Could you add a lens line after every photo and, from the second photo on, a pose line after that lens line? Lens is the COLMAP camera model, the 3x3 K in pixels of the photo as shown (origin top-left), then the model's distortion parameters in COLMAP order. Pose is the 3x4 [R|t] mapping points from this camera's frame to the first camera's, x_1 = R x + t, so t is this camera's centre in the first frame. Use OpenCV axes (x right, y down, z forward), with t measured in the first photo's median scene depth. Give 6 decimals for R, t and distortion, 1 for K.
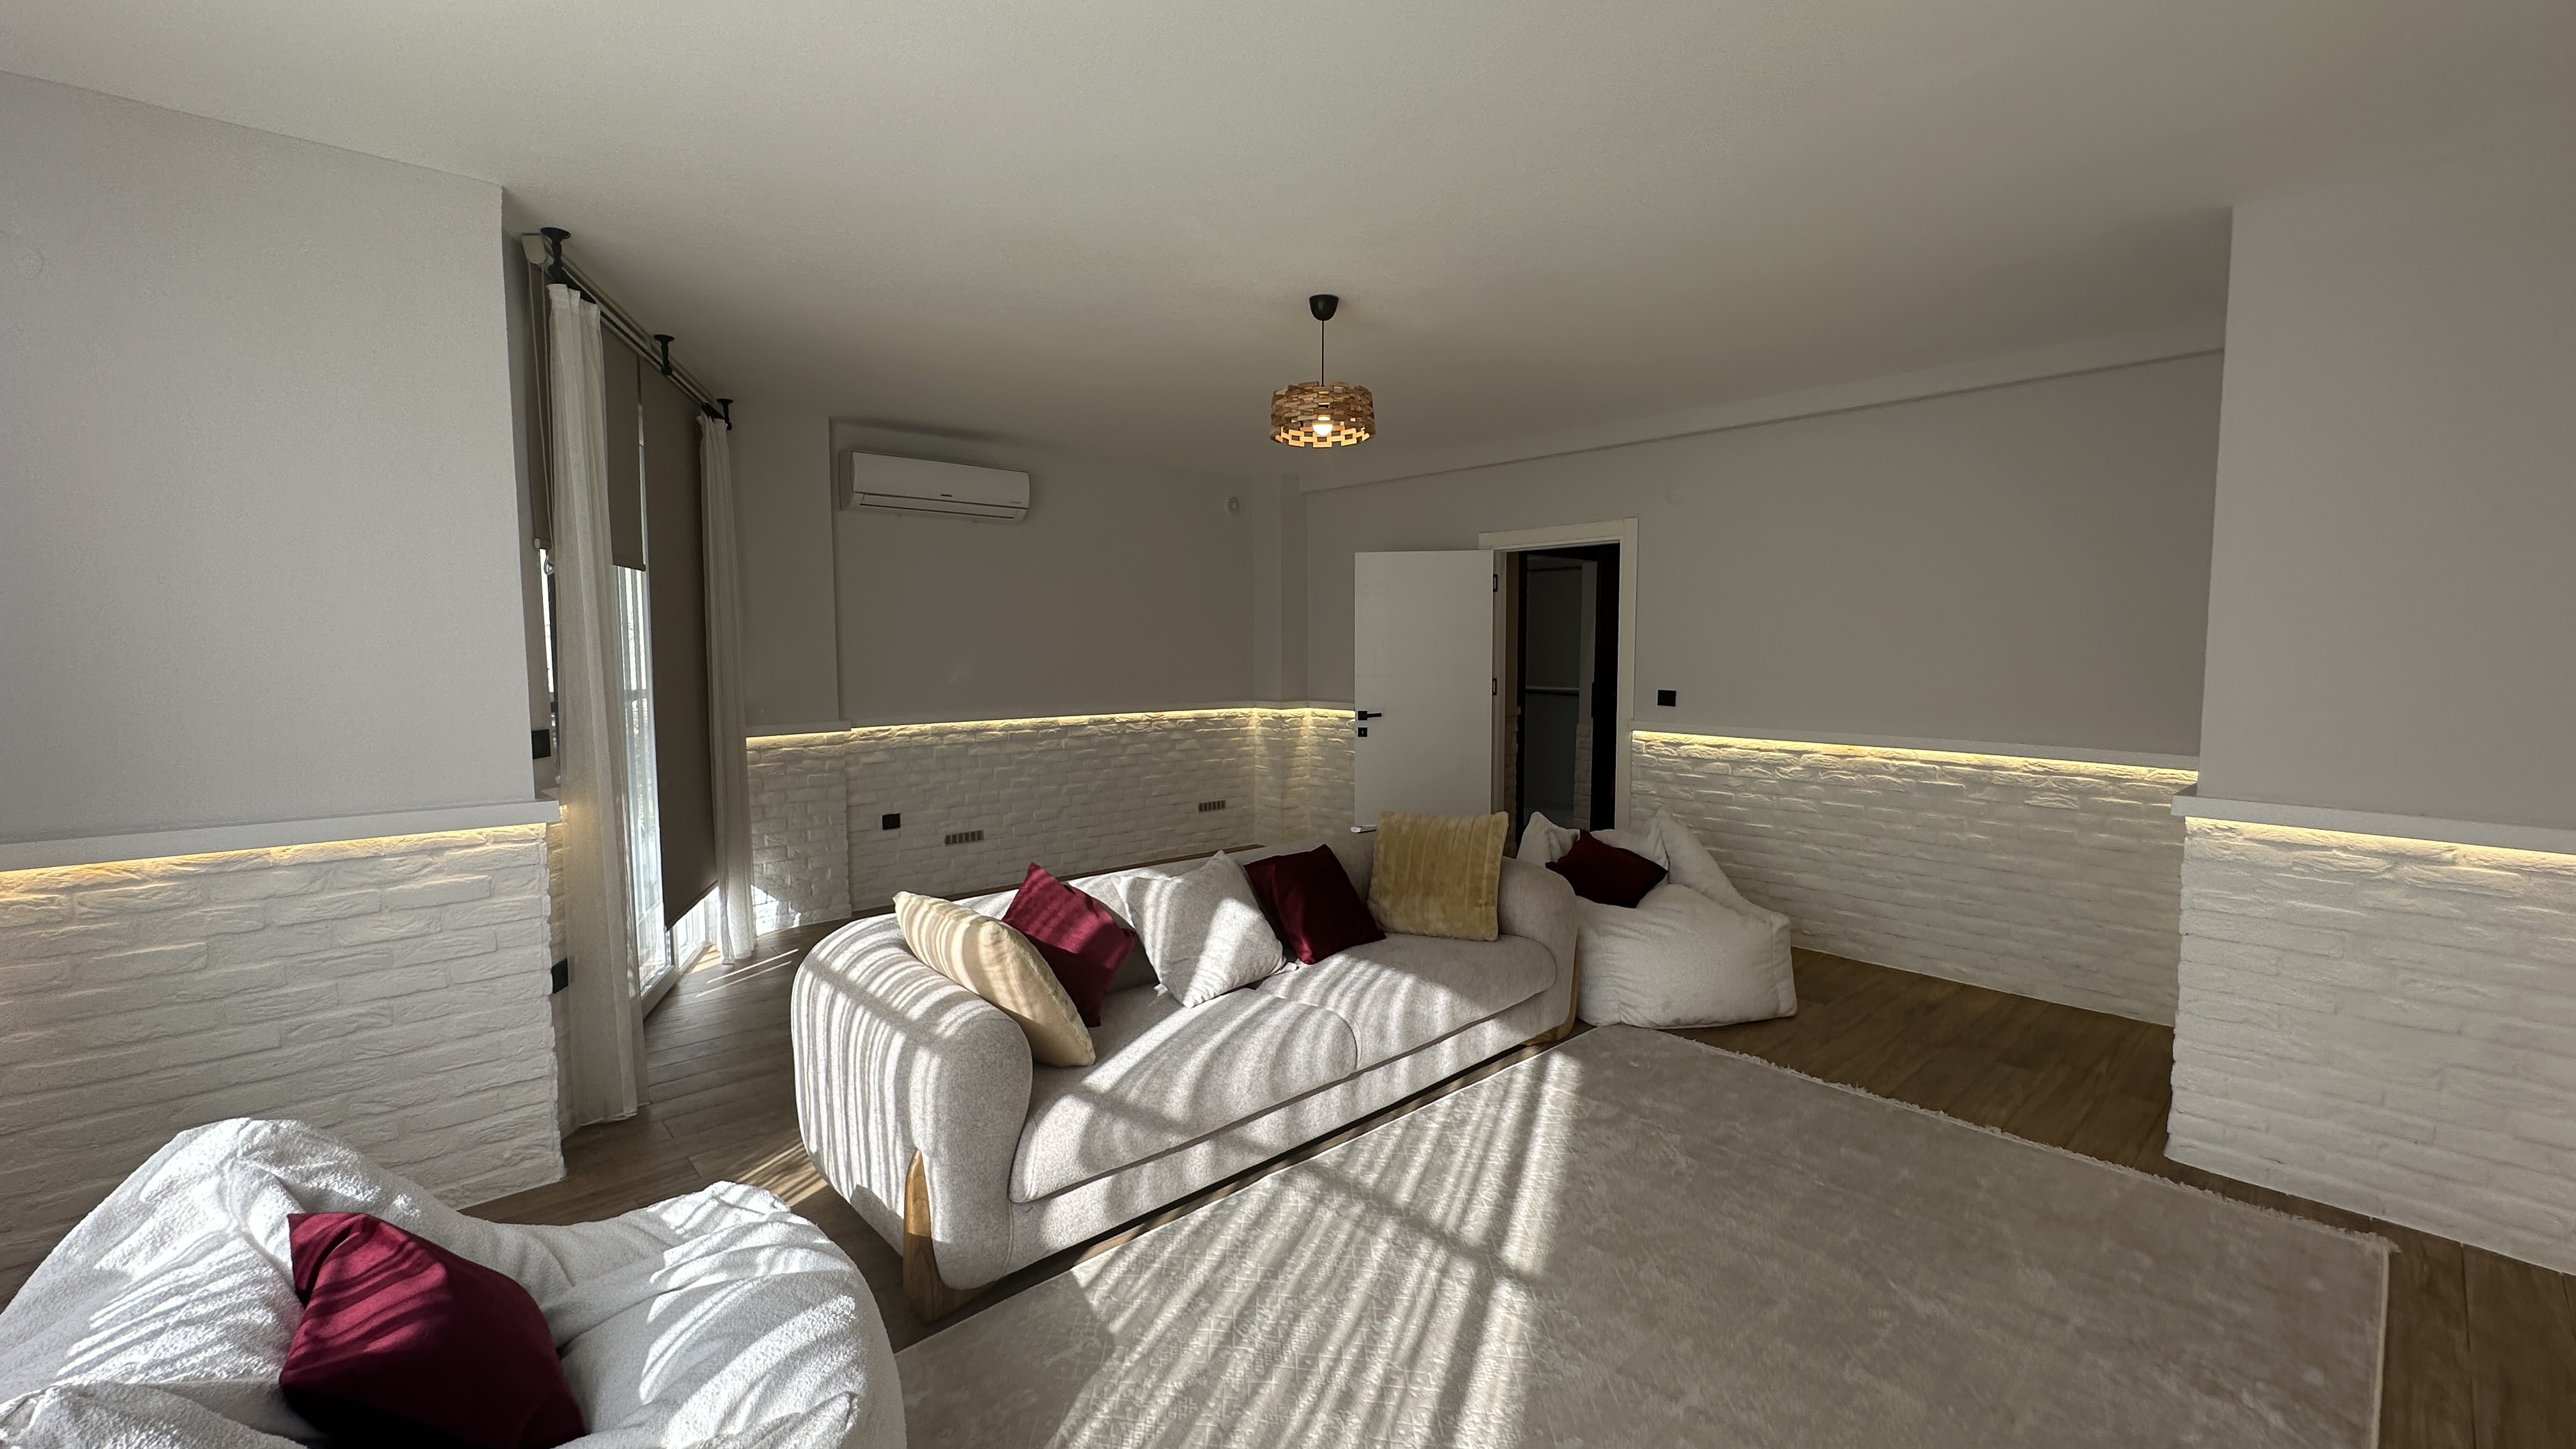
lens RADIAL K [[1033.8, 0, 1282.1], [0, 1033.8, 723.6], [0, 0, 1]] dist [-0.005956, 0.001094]
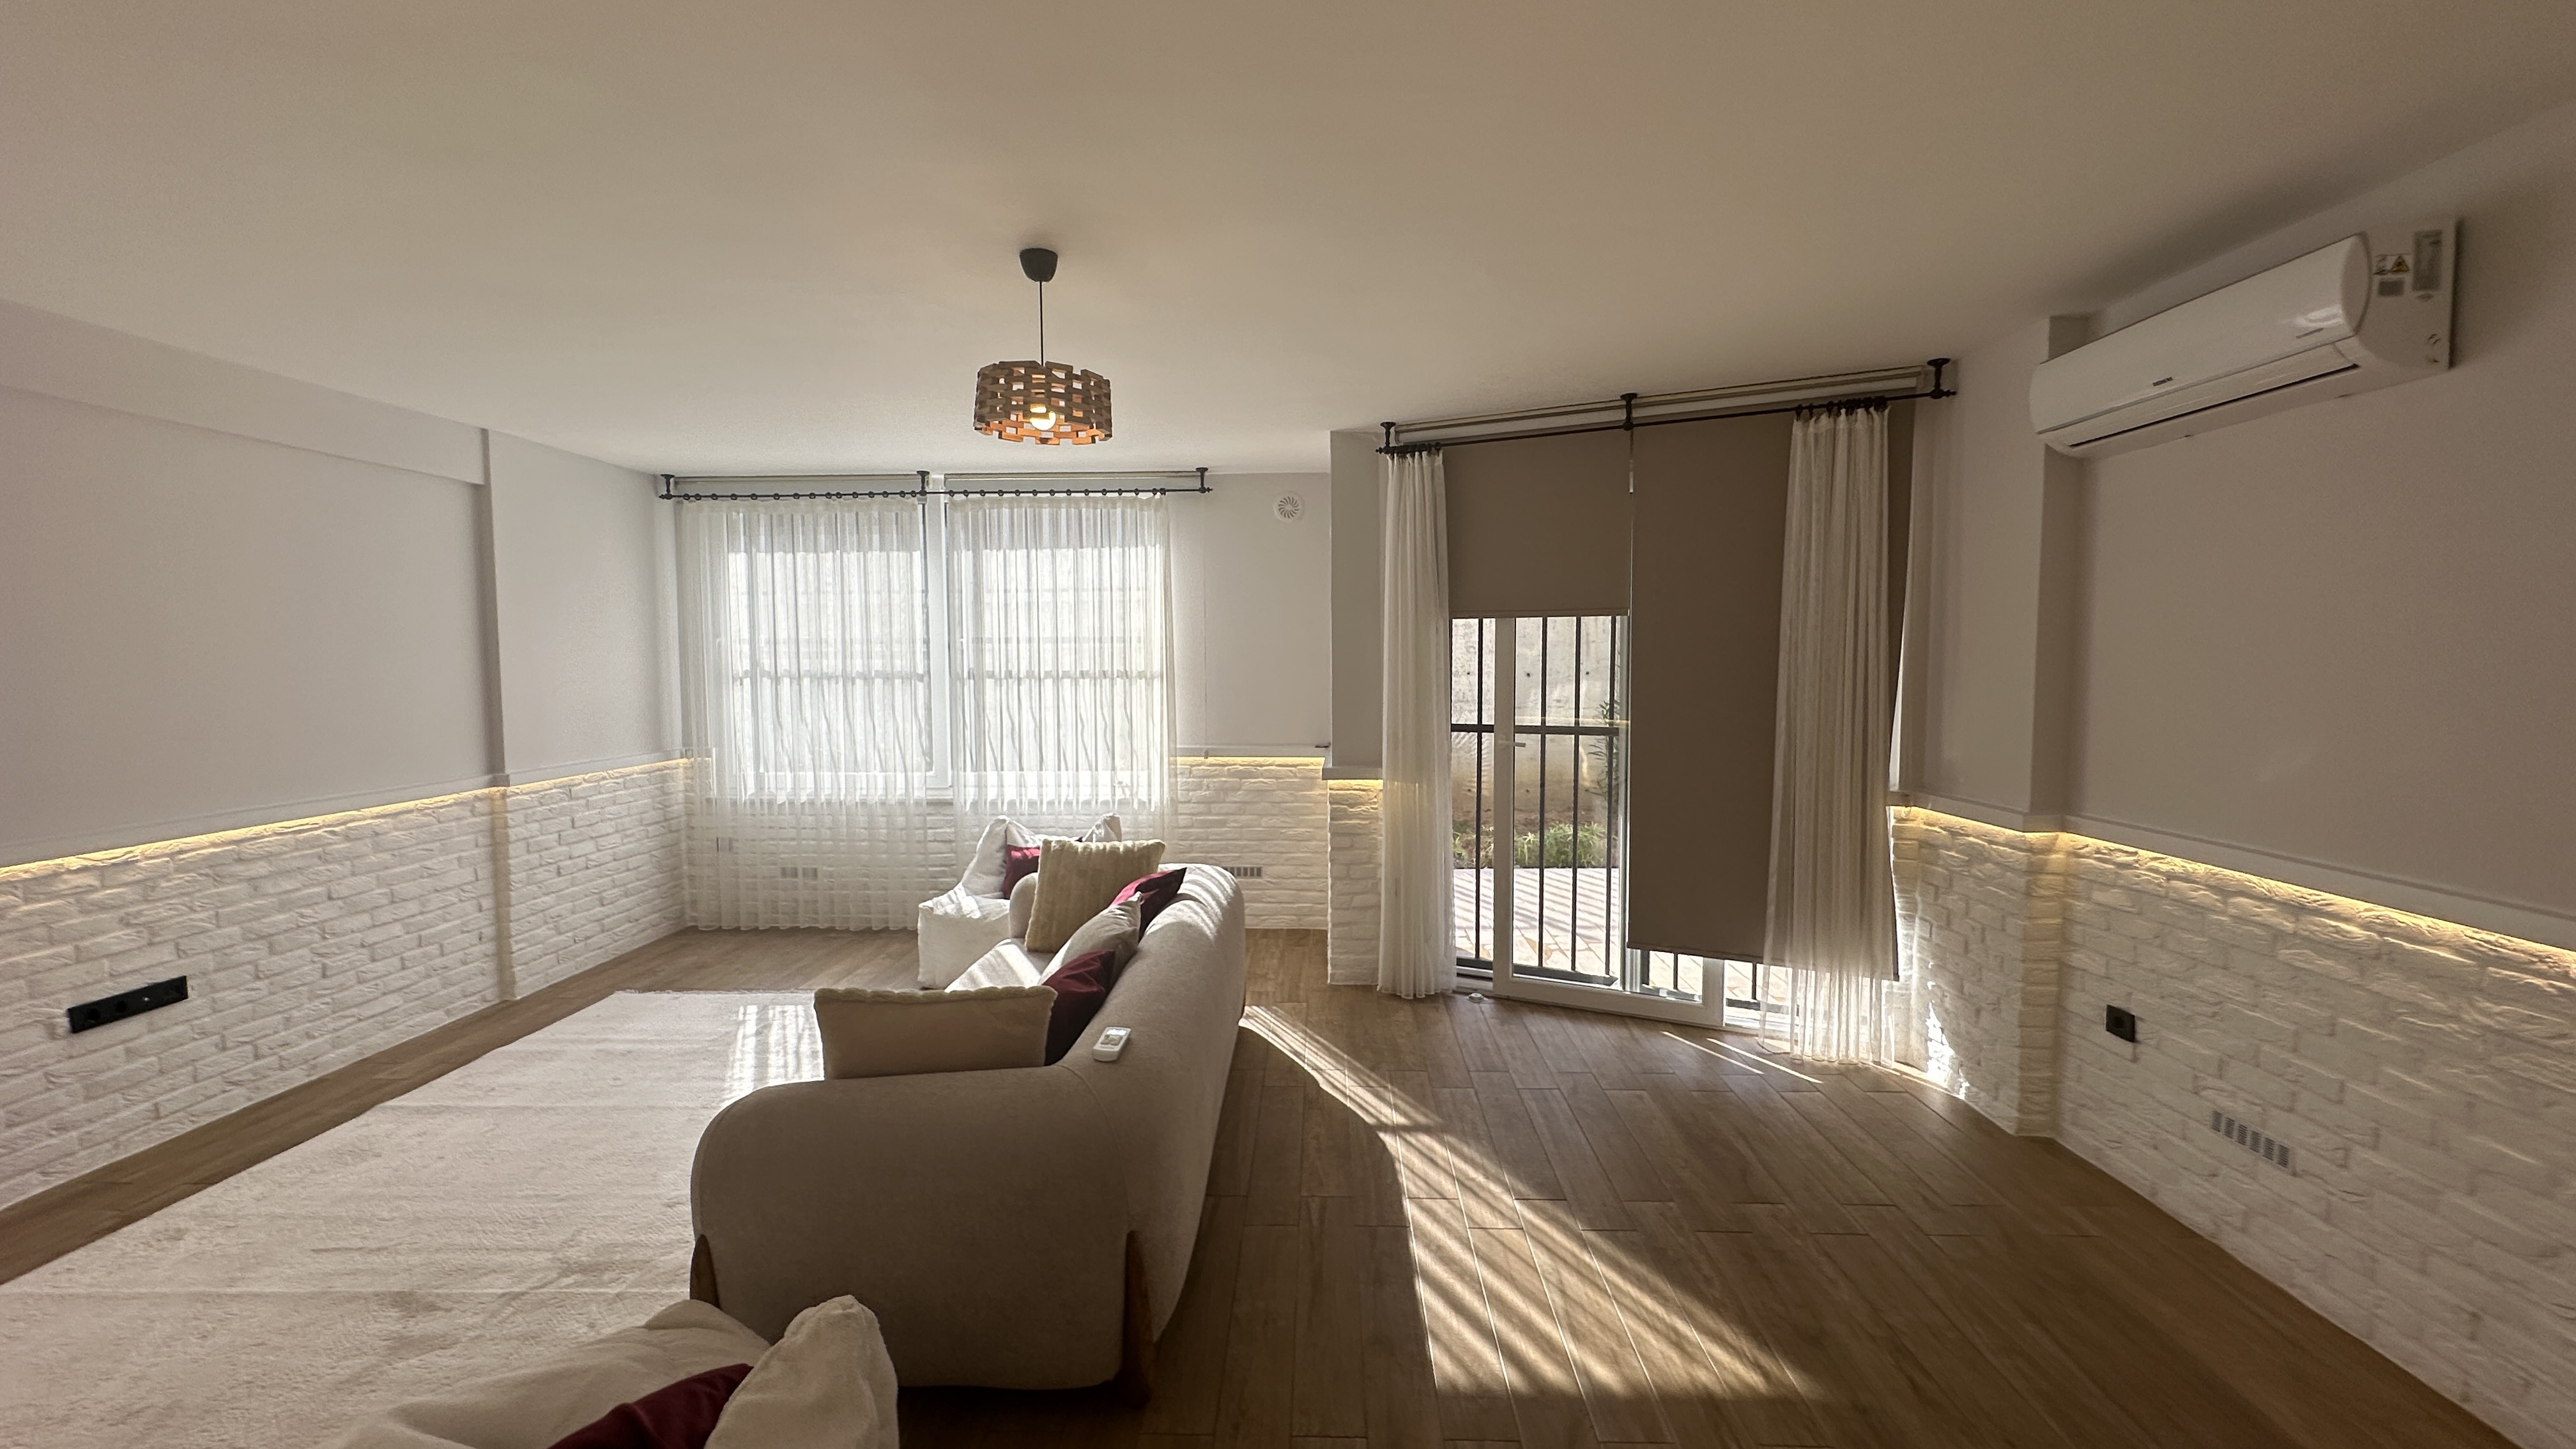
lens RADIAL K [[1033.8, 0, 1286.6], [0, 1033.8, 724.5], [0, 0, 1]] dist [-0.005956, 0.001094]
pose [[-0.692090, 0.050496, -0.720042, 0.295181], [-0.052062, 0.991460, 0.119572, -0.099701], [0.719931, 0.120242, -0.683551, 1.033553]]
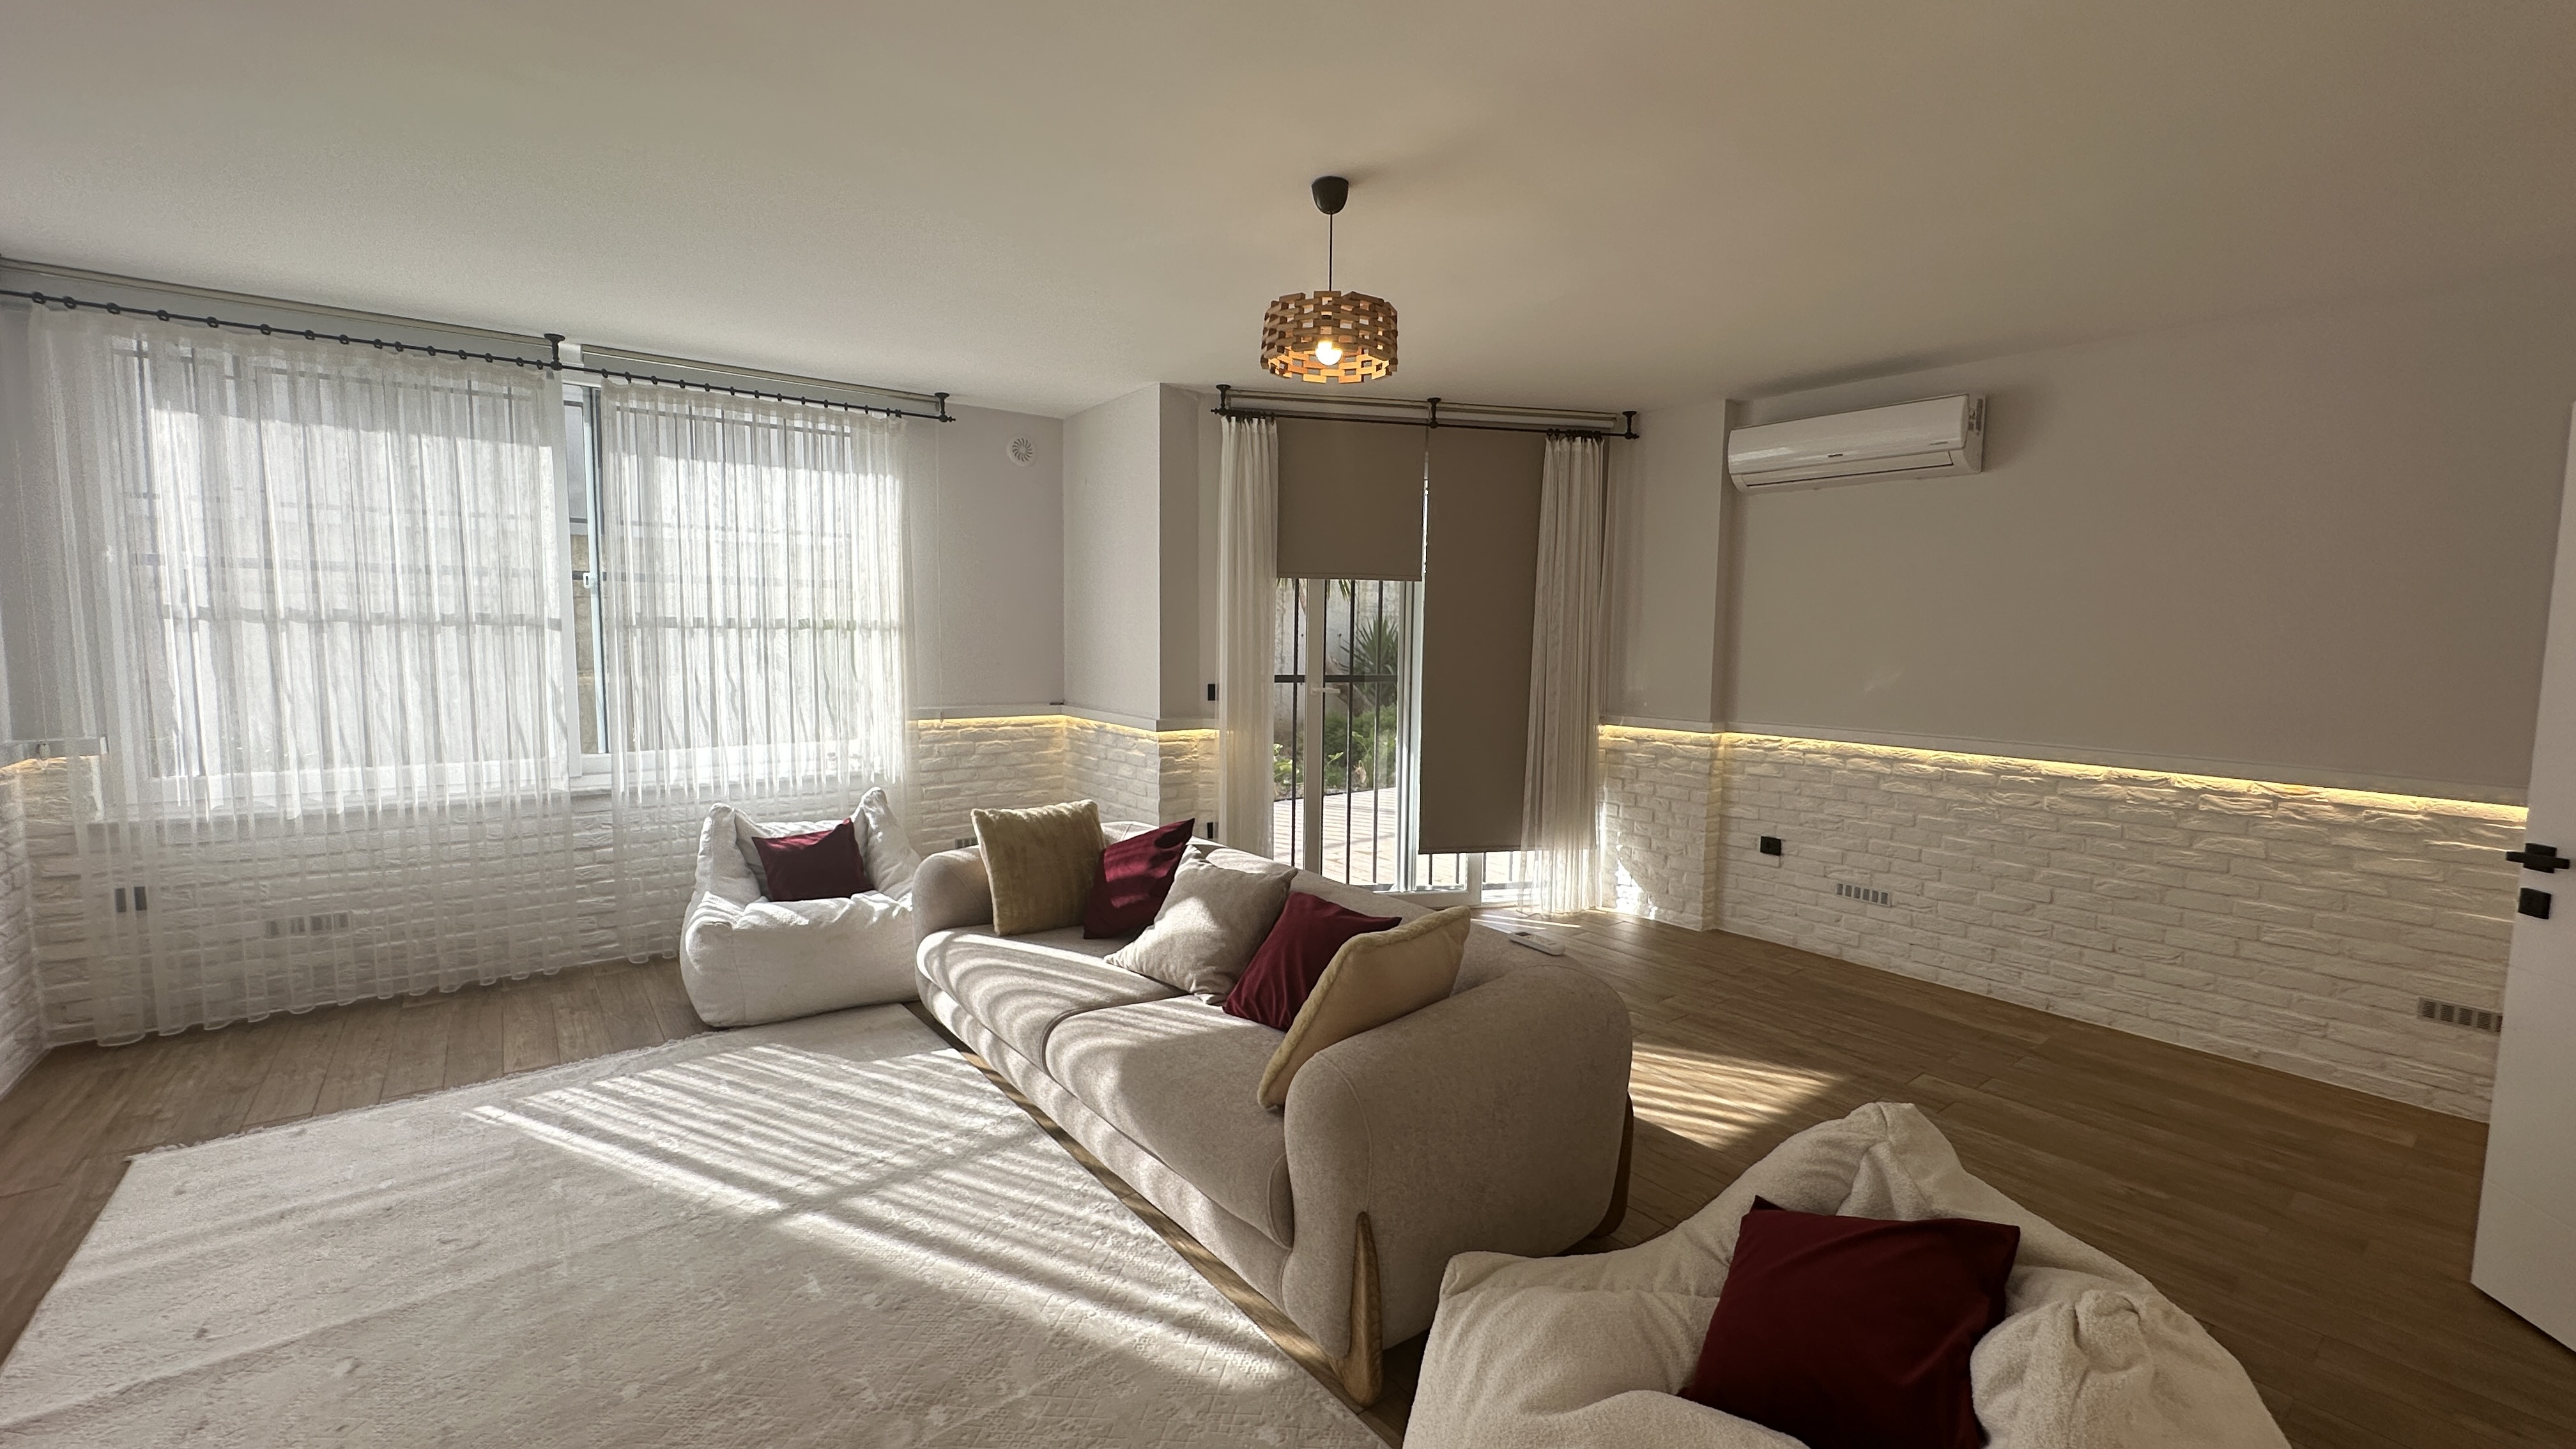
lens RADIAL K [[1033.8, 0, 1286.3], [0, 1033.8, 722.2], [0, 0, 1]] dist [-0.005956, 0.001094]
pose [[-0.072527, 0.087940, -0.993482, 0.504342], [-0.091906, 0.991278, 0.094454, -0.052968], [0.993123, 0.098157, -0.063812, 0.639427]]
